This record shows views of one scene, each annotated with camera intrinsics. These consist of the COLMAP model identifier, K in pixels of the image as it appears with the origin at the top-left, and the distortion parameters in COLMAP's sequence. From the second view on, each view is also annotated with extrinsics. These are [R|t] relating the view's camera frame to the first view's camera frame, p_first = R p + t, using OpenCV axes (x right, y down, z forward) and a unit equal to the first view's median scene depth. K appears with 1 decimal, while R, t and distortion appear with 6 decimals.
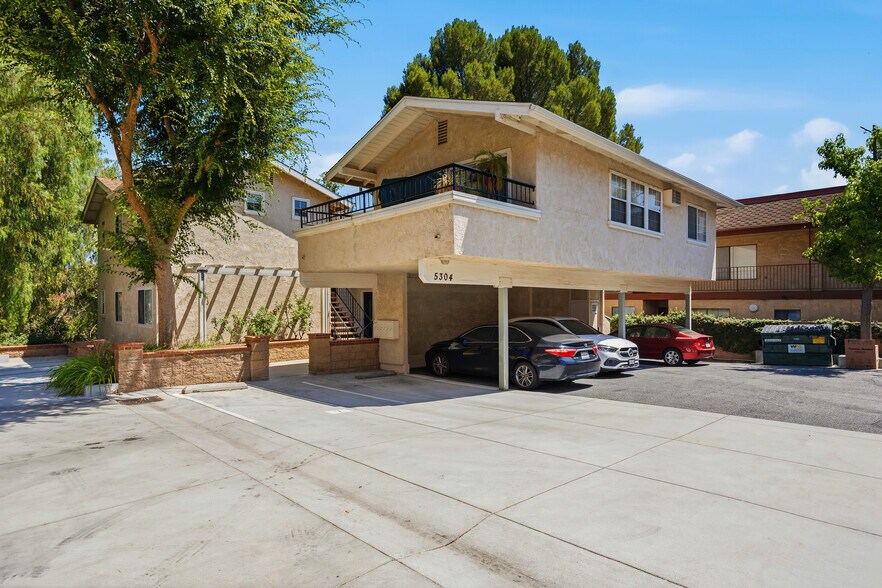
lens RADIAL K [[489.2, 0, 442.9], [0, 489.2, 301.8], [0, 0, 1]] dist [0.002954, 0.001404]
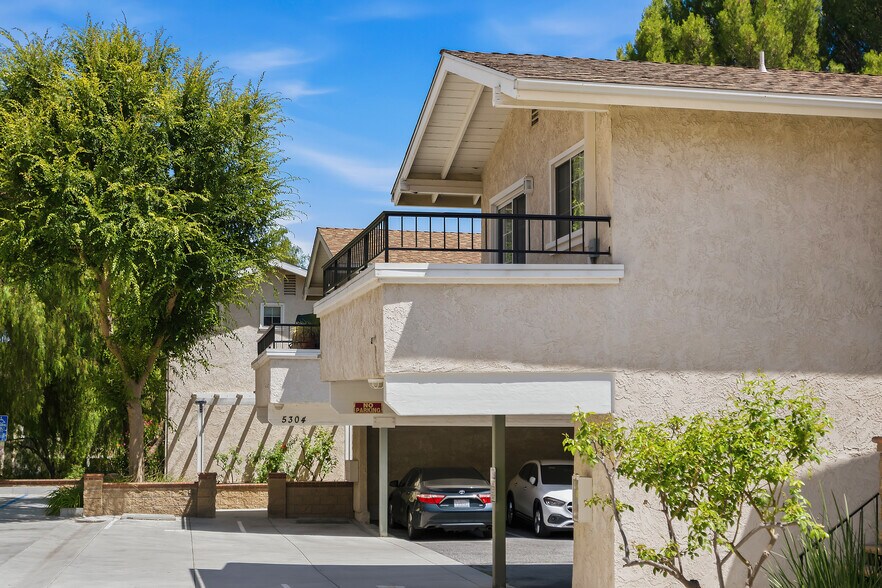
lens RADIAL K [[1286.5, 0, 441.0], [0, 1286.5, 294.0], [0, 0, 1]] dist [0.015692, -0.072457]
pose [[0.840974, -0.047463, -0.538990, 1.287800], [-0.000877, 0.996024, -0.089077, -0.053142], [0.541075, 0.075384, 0.837589, -0.860244]]
